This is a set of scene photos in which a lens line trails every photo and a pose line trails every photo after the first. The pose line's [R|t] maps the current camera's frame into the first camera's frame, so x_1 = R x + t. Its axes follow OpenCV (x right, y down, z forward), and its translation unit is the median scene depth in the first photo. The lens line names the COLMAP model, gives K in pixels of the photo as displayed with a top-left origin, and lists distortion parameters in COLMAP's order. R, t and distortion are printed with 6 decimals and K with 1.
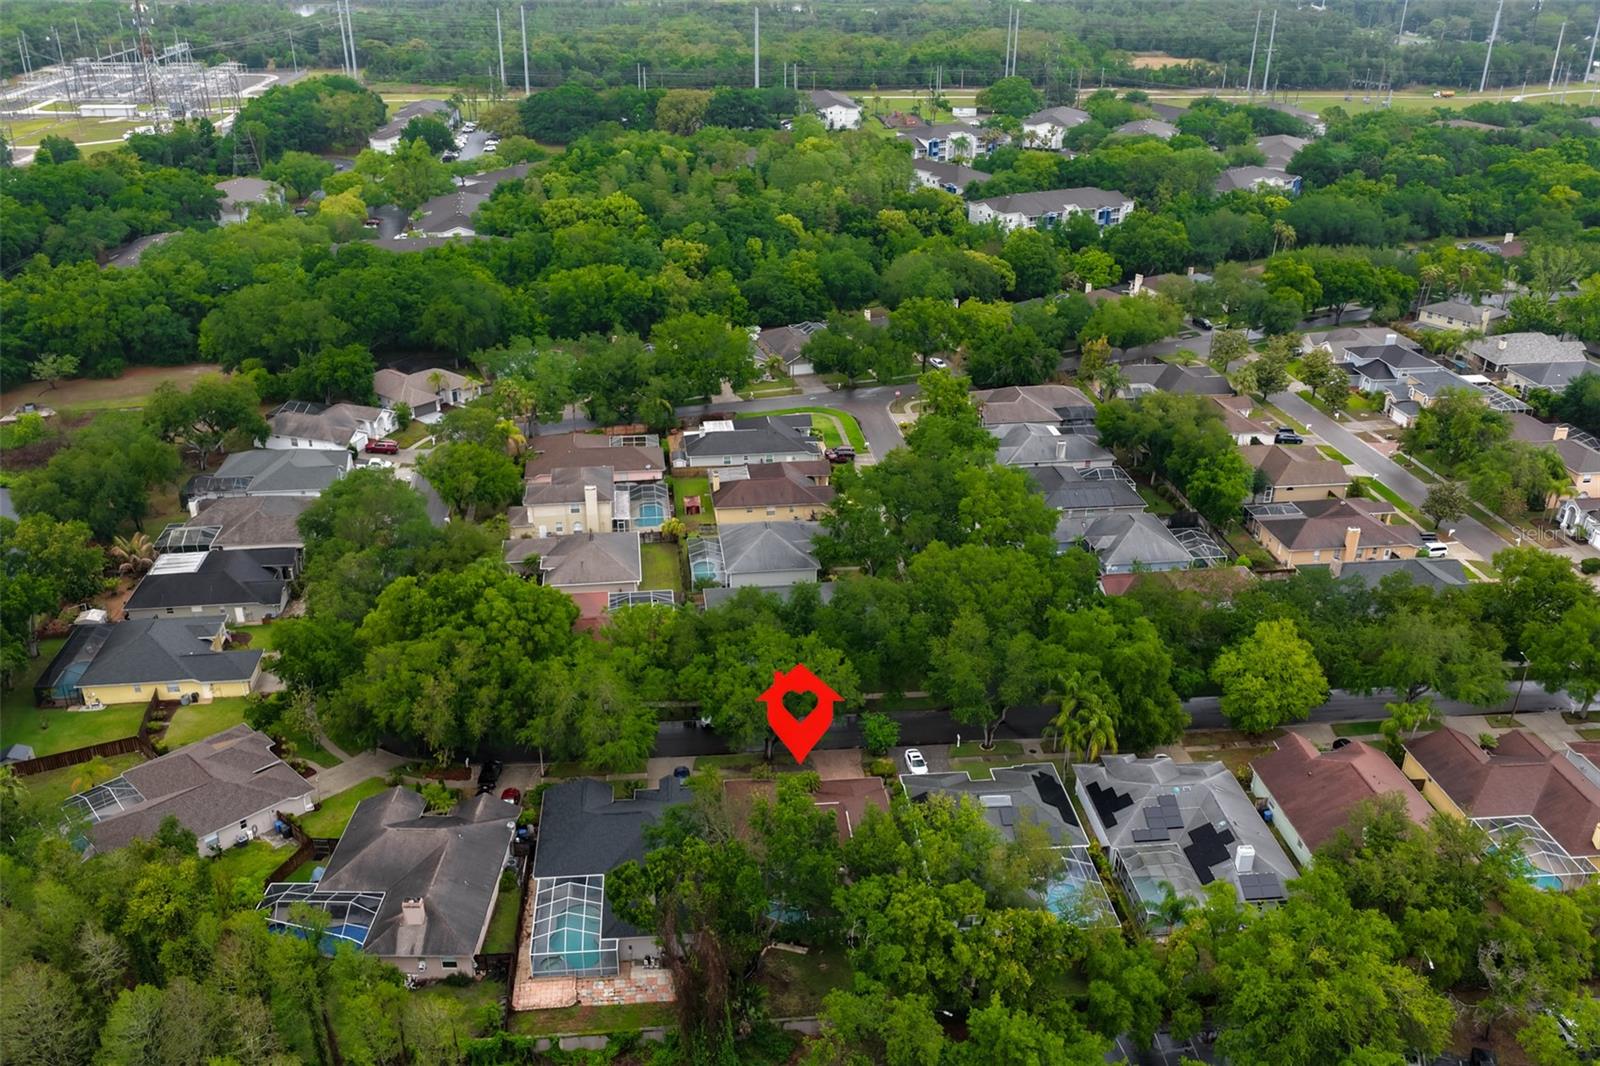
lens RADIAL K [[1332.0, 0, 800.0], [0, 1332.0, 533.0], [0, 0, 1]] dist [-0.007777, 0.028784]
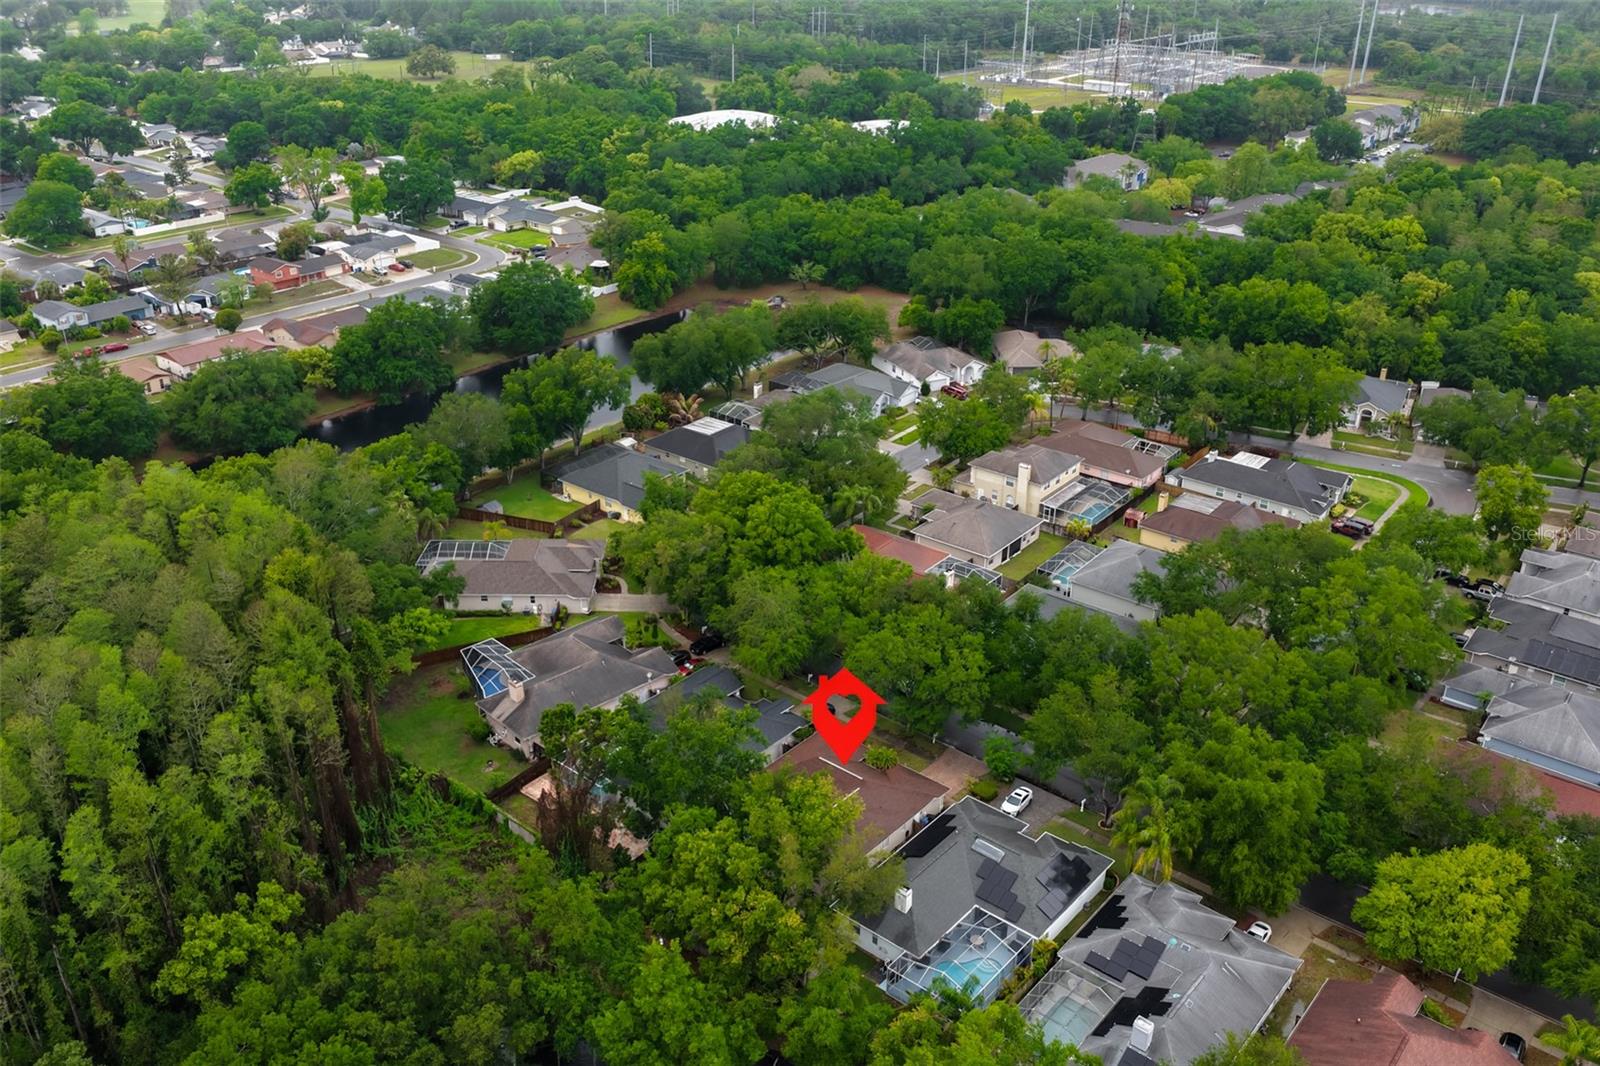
lens RADIAL K [[1332.0, 0, 800.0], [0, 1332.0, 533.0], [0, 0, 1]] dist [-0.007777, 0.028784]
pose [[0.696489, 0.311138, -0.646604, 0.392195], [-0.310772, 0.943004, 0.119014, -0.052696], [0.646779, 0.118054, 0.753485, 0.121812]]
